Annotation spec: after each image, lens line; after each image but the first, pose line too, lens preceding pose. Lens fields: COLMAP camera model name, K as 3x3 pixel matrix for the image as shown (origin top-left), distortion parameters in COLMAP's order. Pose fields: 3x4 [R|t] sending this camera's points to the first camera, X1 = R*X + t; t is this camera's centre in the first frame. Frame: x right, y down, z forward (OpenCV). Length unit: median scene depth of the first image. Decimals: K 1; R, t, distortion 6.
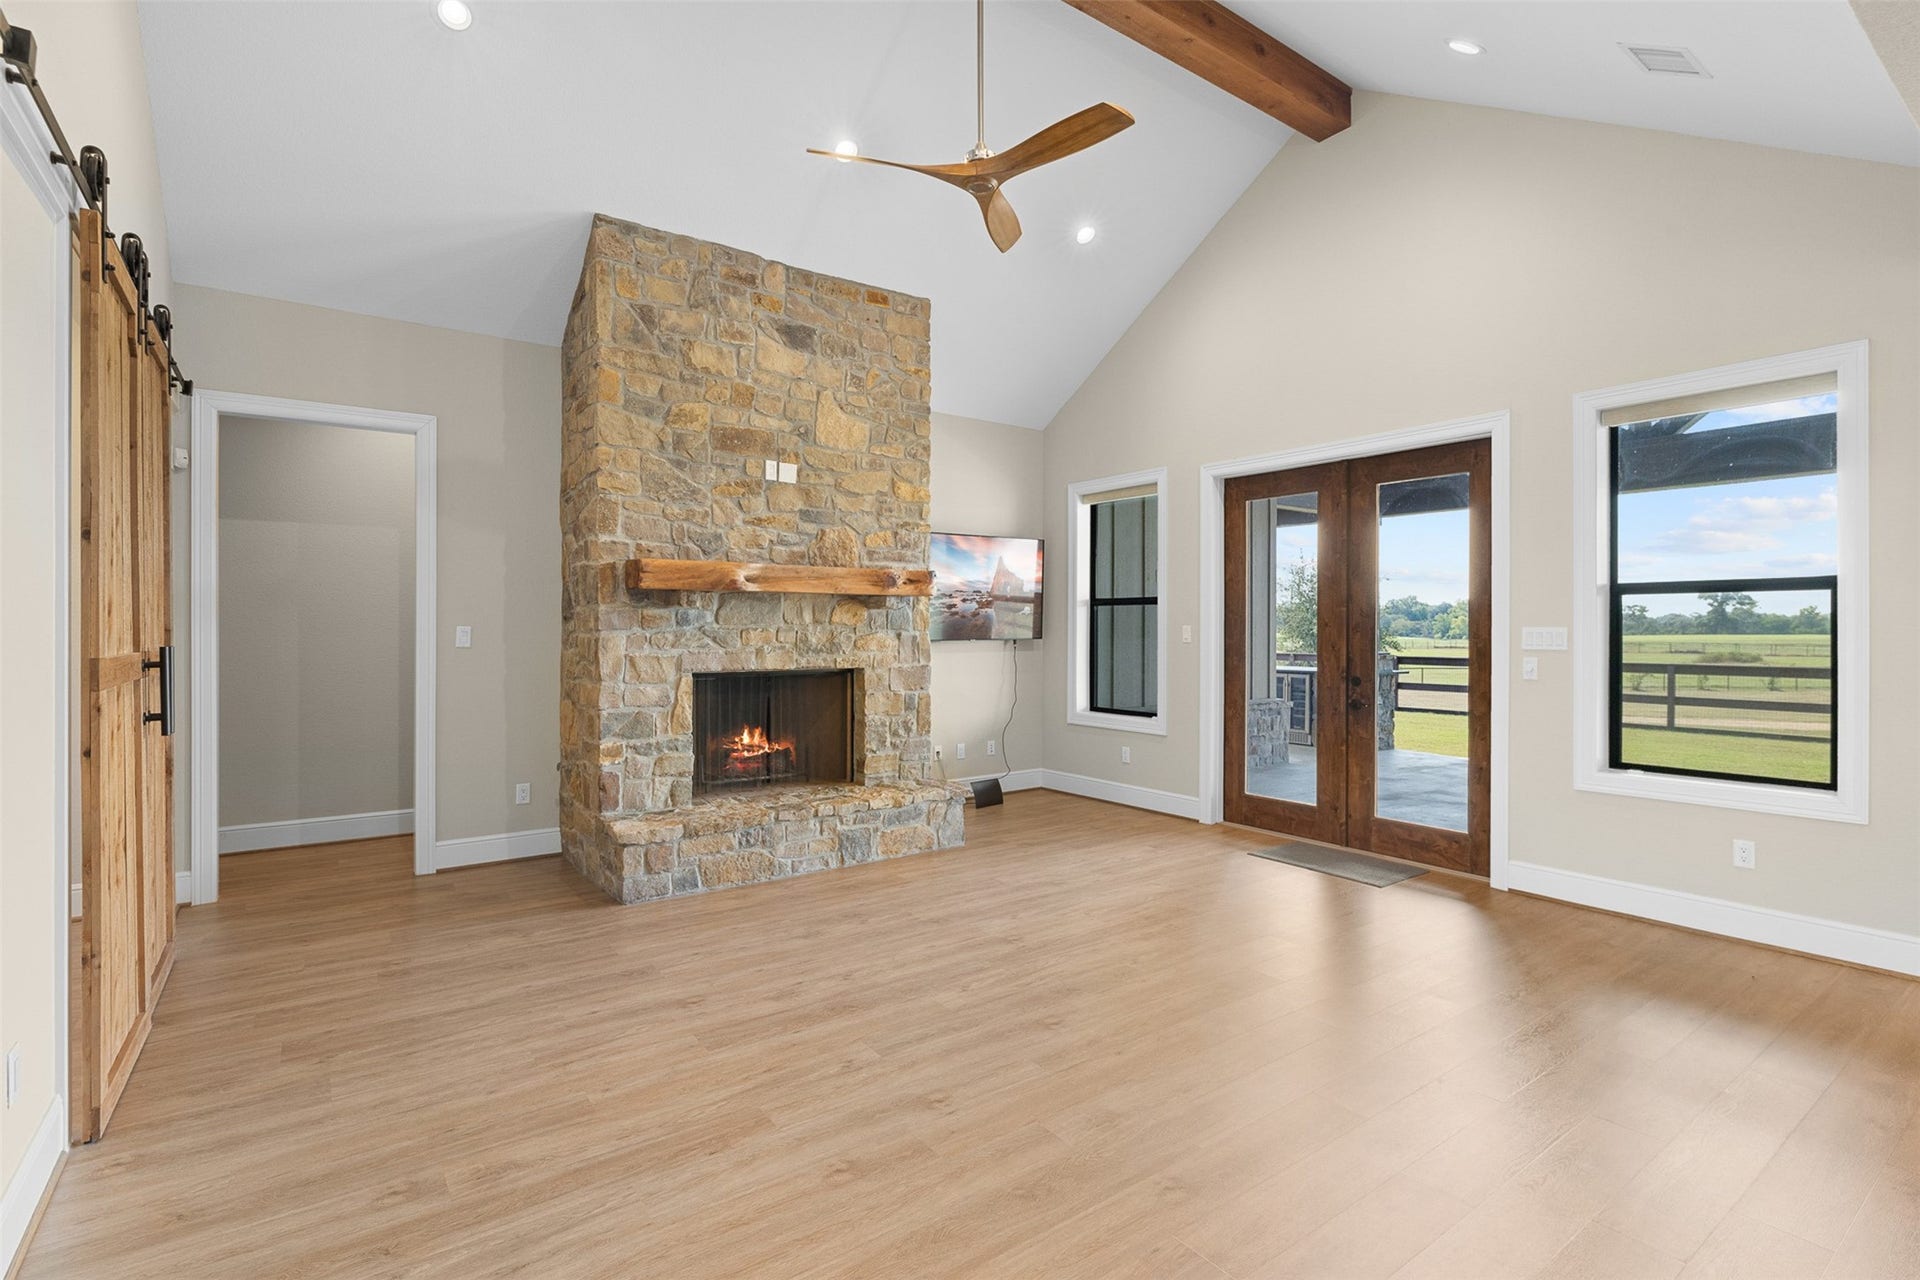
lens RADIAL K [[914.7, 0, 960.0], [0, 914.7, 640.0], [0, 0, 1]] dist [-0.013911, 0.000533]
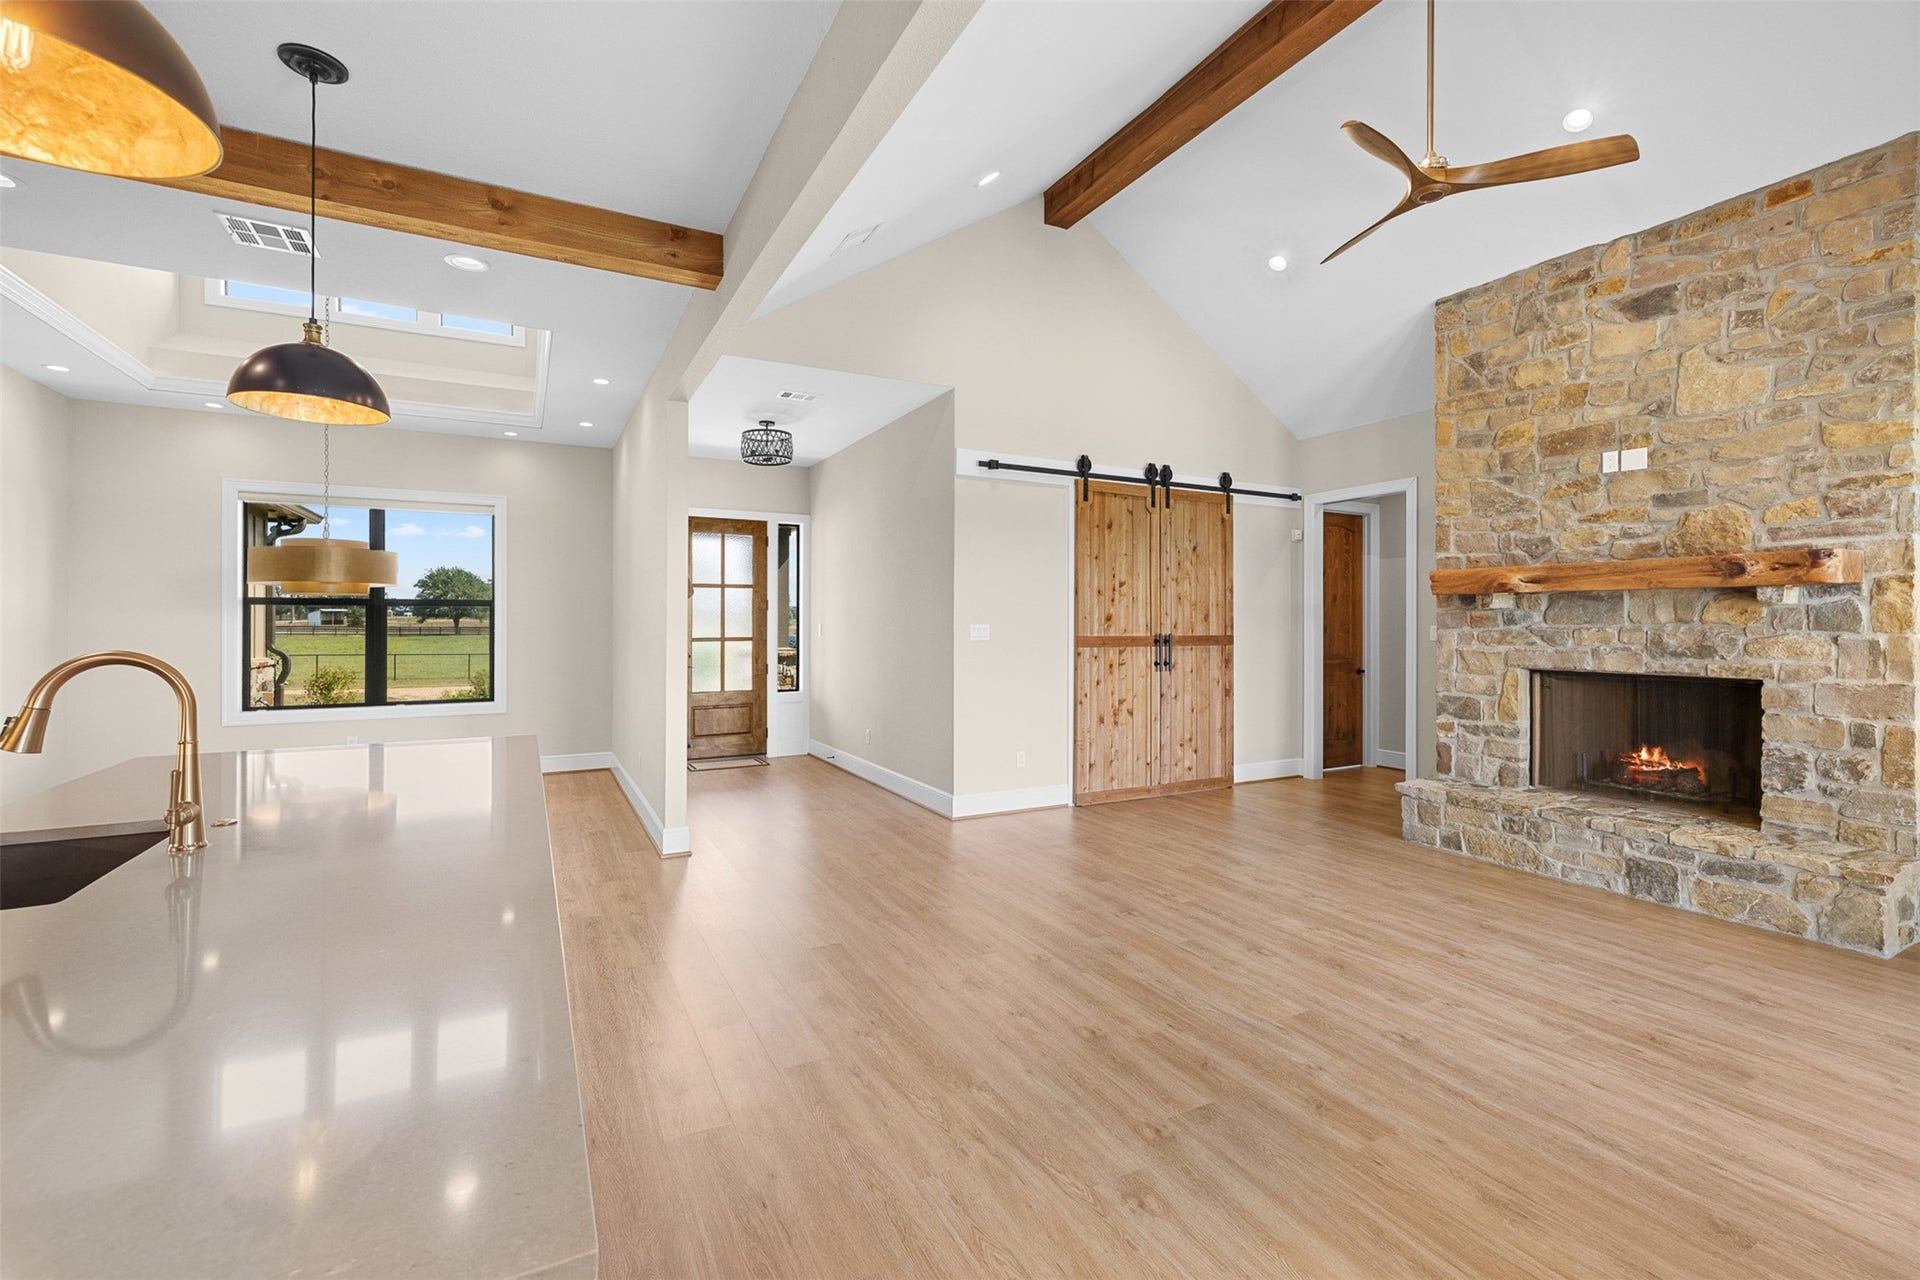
lens RADIAL K [[914.7, 0, 960.0], [0, 914.7, 640.0], [0, 0, 1]] dist [-0.013911, 0.000533]
pose [[-0.187557, 0.016103, -0.982122, 0.882574], [-0.016292, 0.999677, 0.019502, -0.008017], [0.982119, 0.019659, -0.187234, 0.535139]]
